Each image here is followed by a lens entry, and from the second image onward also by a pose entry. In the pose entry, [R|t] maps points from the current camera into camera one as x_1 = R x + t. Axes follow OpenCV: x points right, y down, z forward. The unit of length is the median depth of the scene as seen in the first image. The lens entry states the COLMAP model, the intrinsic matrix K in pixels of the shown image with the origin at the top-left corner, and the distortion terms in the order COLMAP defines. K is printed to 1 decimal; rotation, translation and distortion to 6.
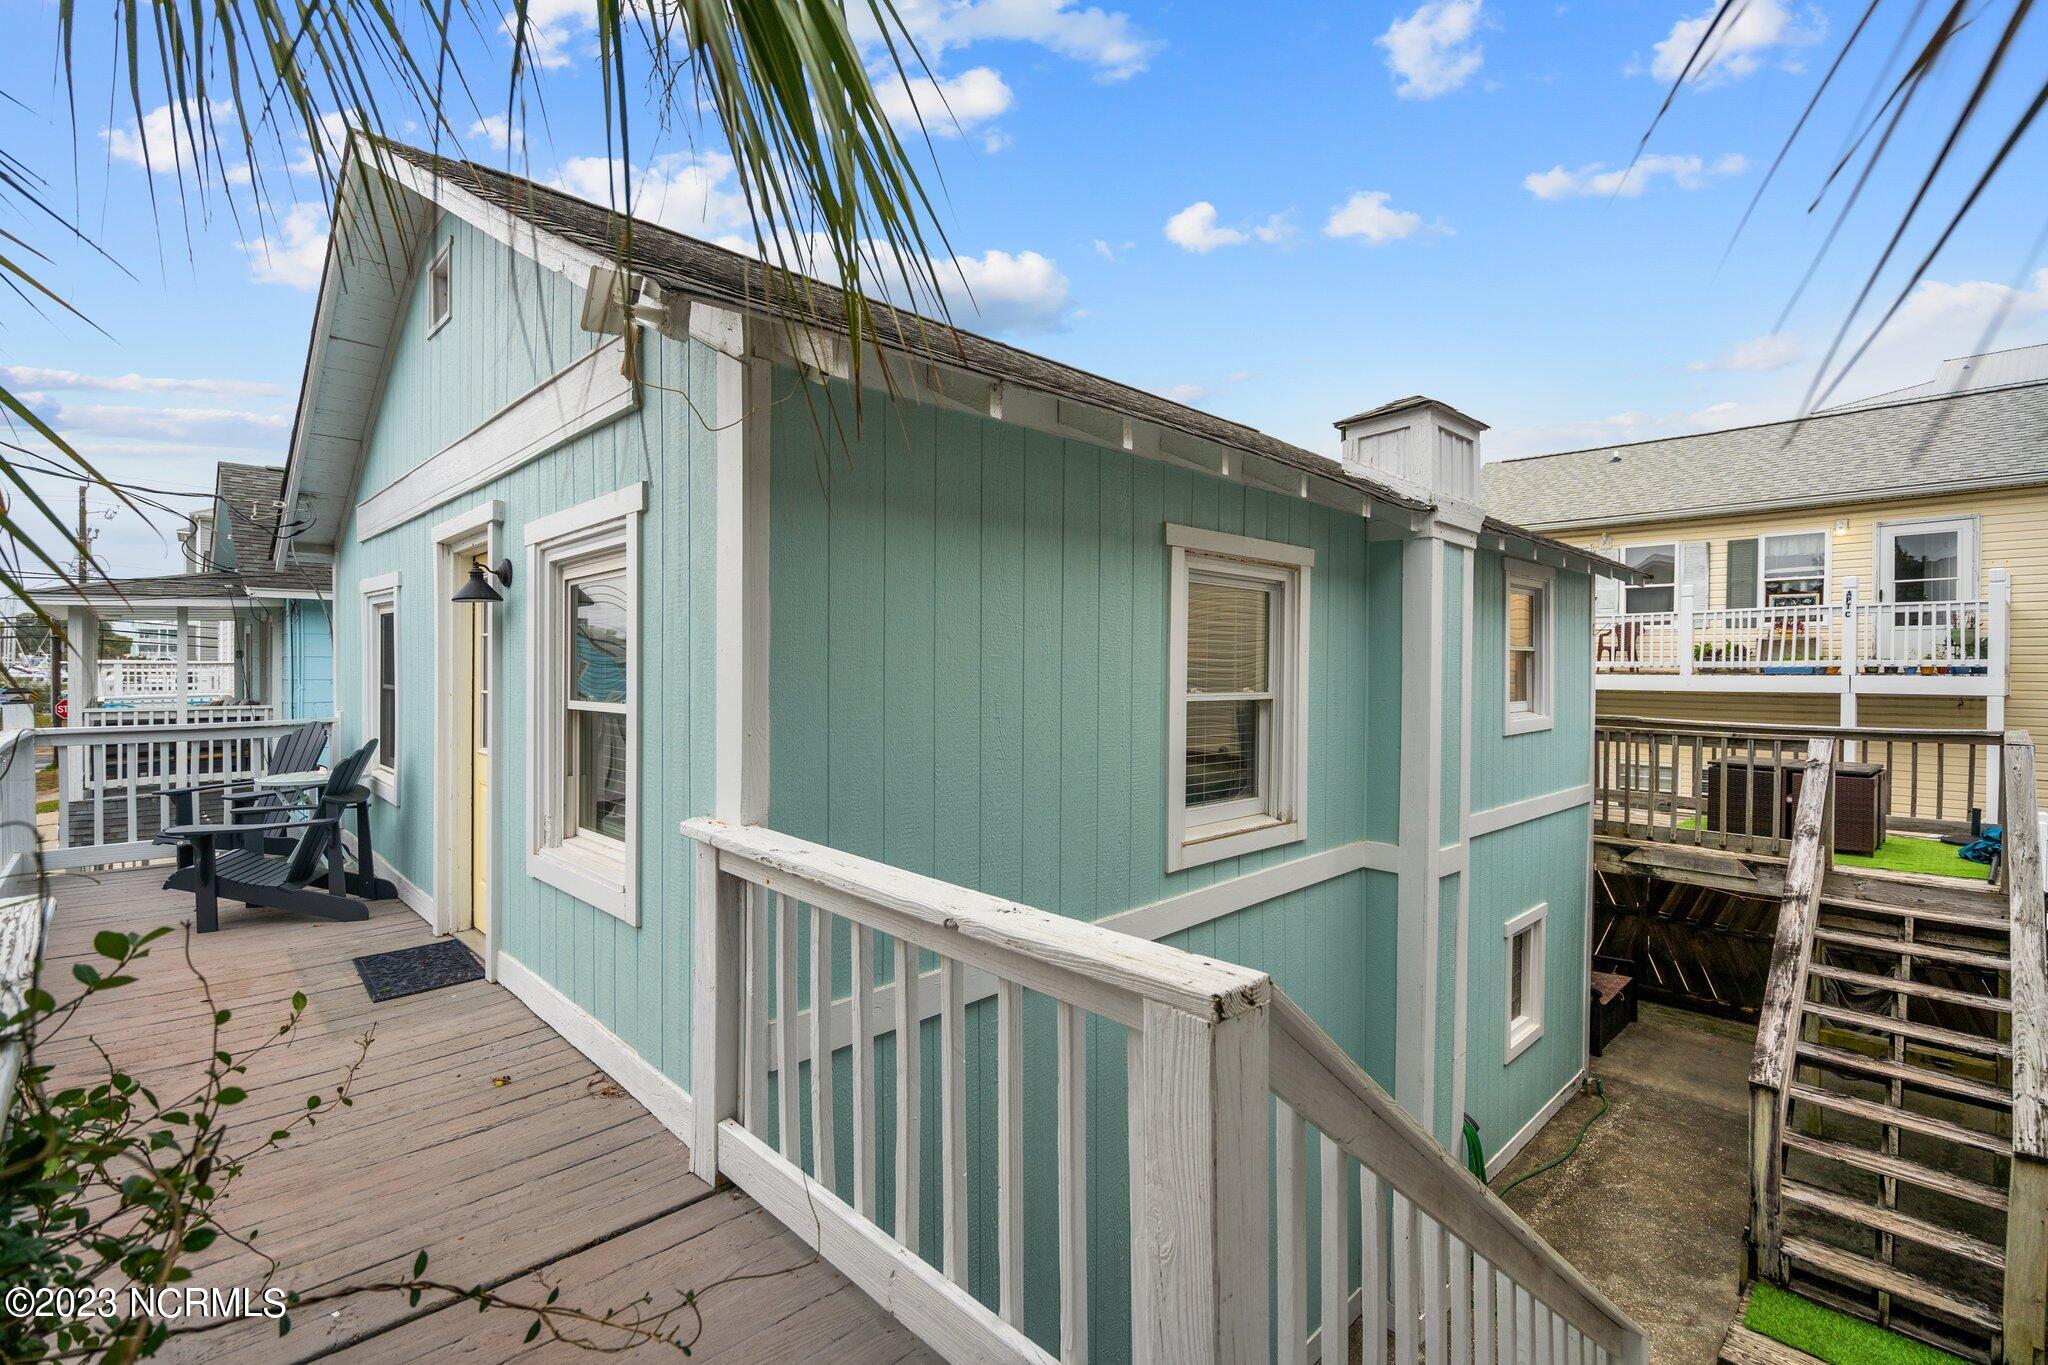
lens RADIAL K [[942.0, 0, 1026.4], [0, 942.0, 677.3], [0, 0, 1]] dist [0.003146, 0.000438]
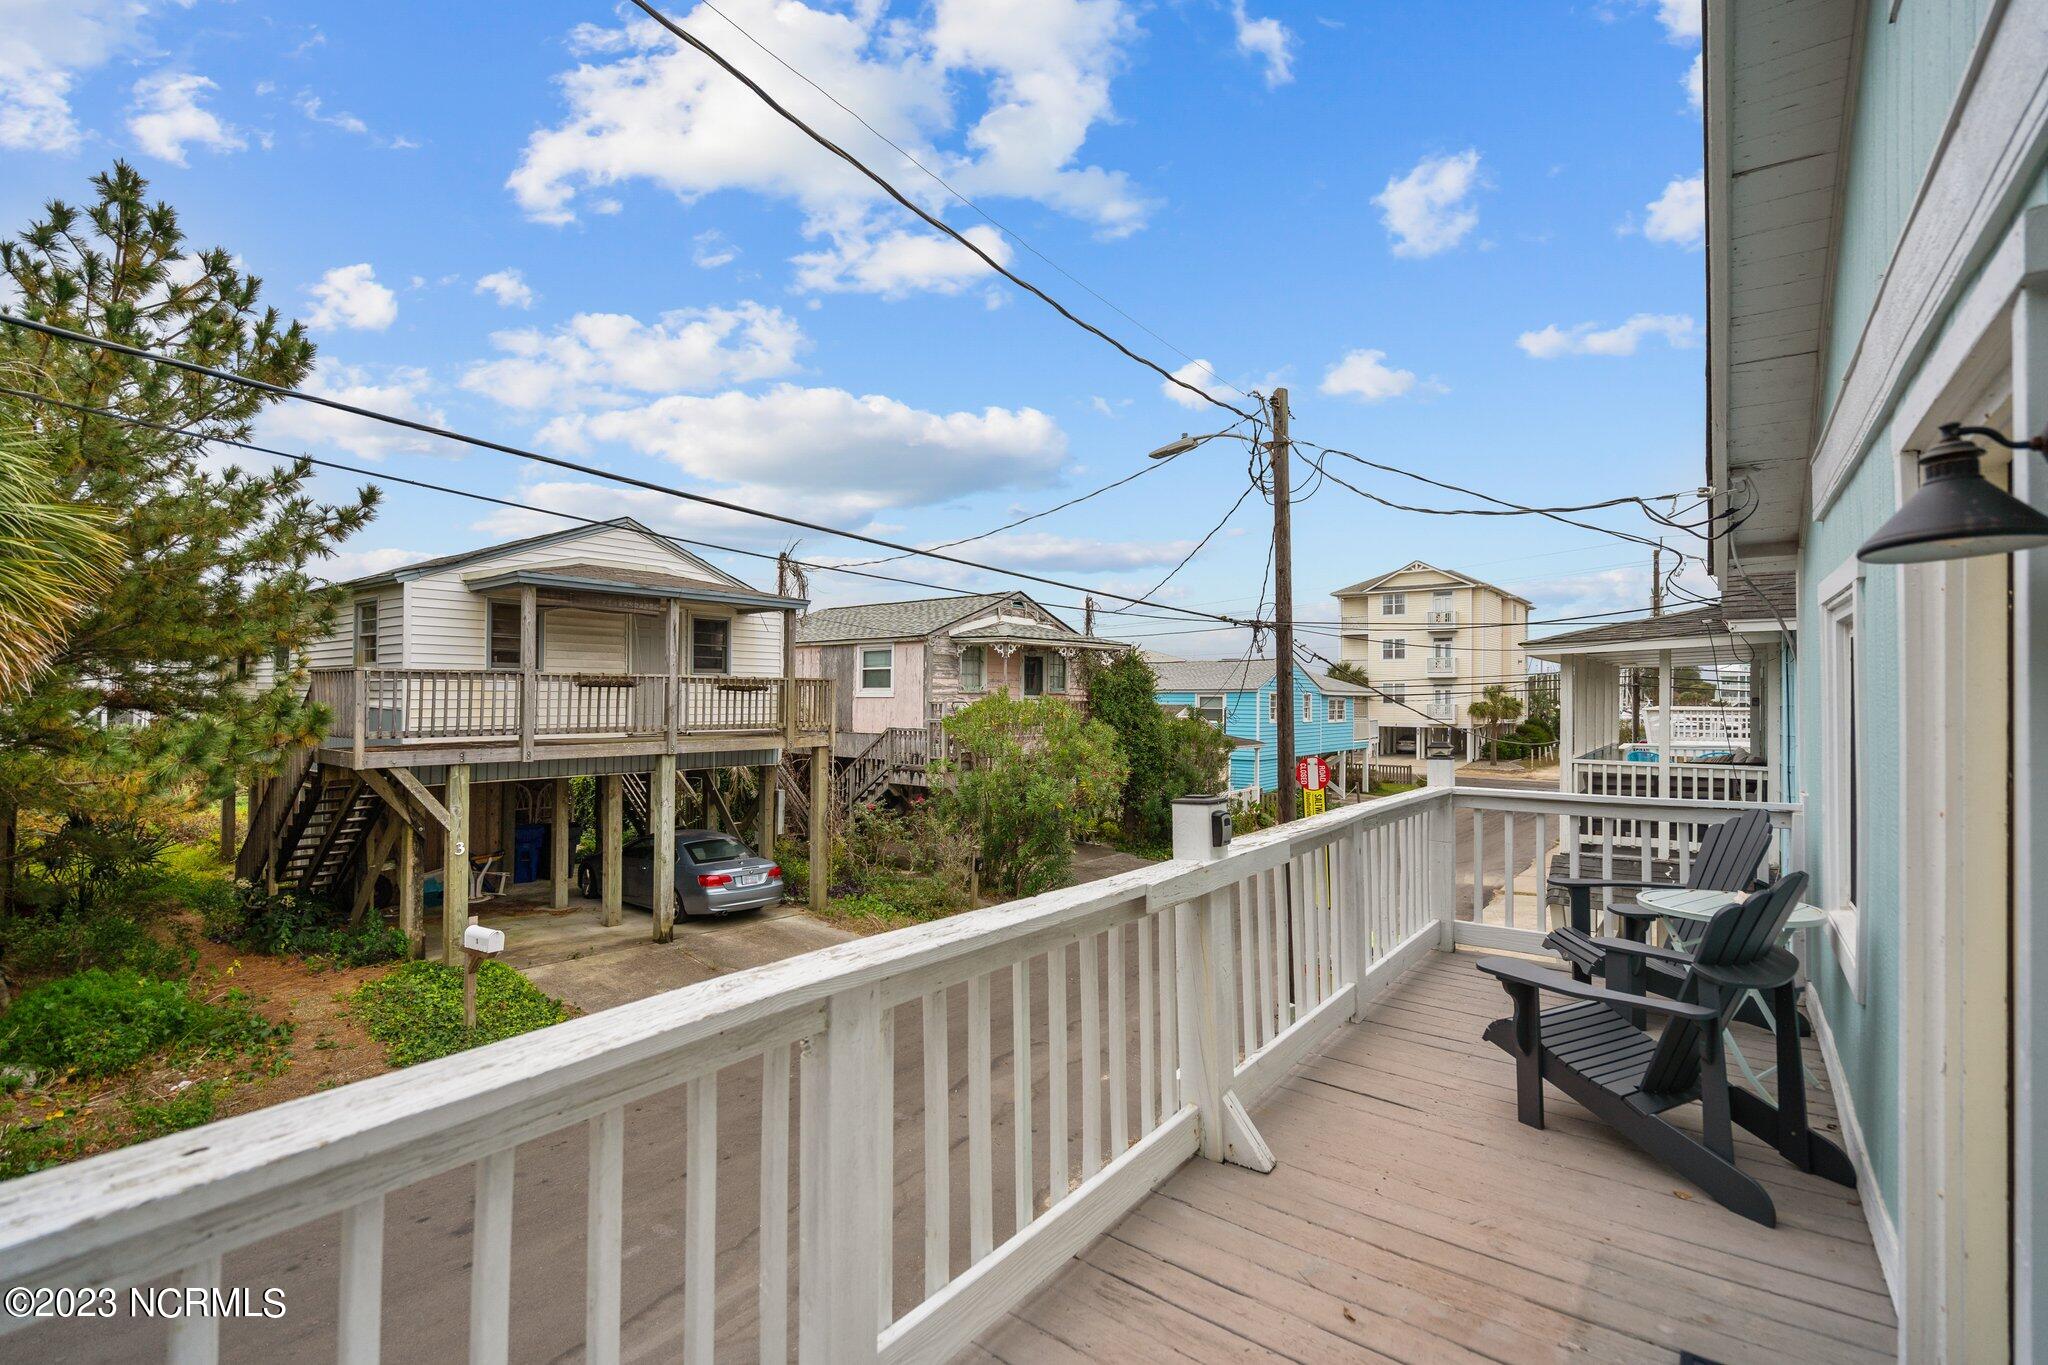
lens RADIAL K [[927.8, 0, 1011.4], [0, 927.8, 683.7], [0, 0, 1]] dist [-0.001295, 0.000162]
pose [[0.158105, -0.020313, -0.987213, -0.142736], [-0.019675, 0.999525, -0.023717, -0.010416], [0.987226, 0.023173, 0.157630, 0.277791]]
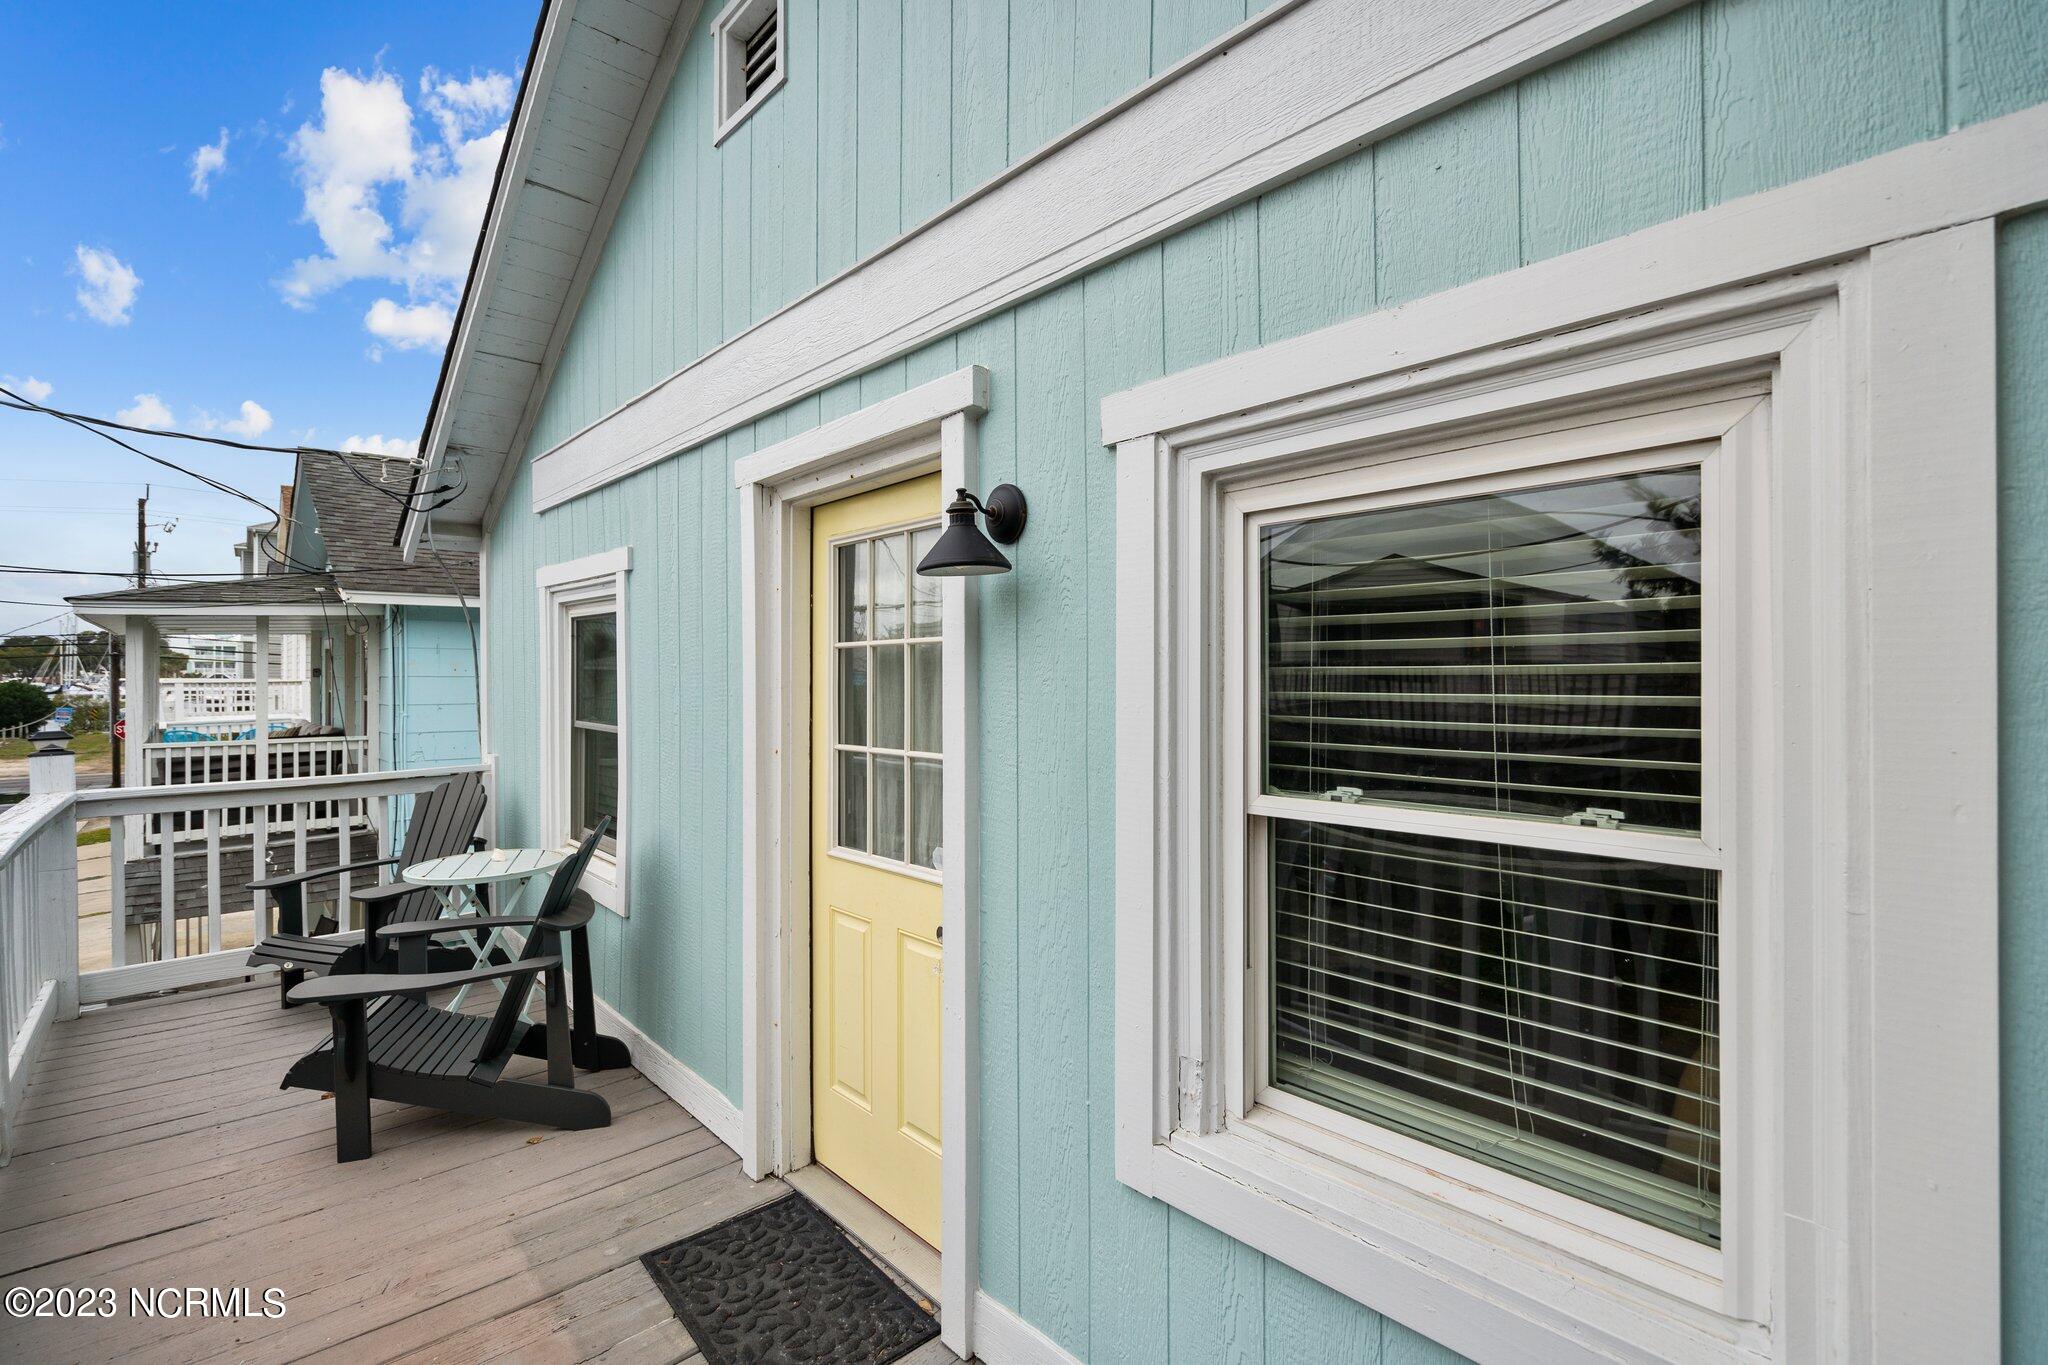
lens RADIAL K [[942.0, 0, 1026.4], [0, 942.0, 677.3], [0, 0, 1]] dist [0.003146, 0.000438]
pose [[0.999488, -0.006905, -0.031250, -0.228279], [0.006575, 0.999922, -0.010635, -0.009748], [0.031321, 0.010424, 0.999455, 0.225798]]
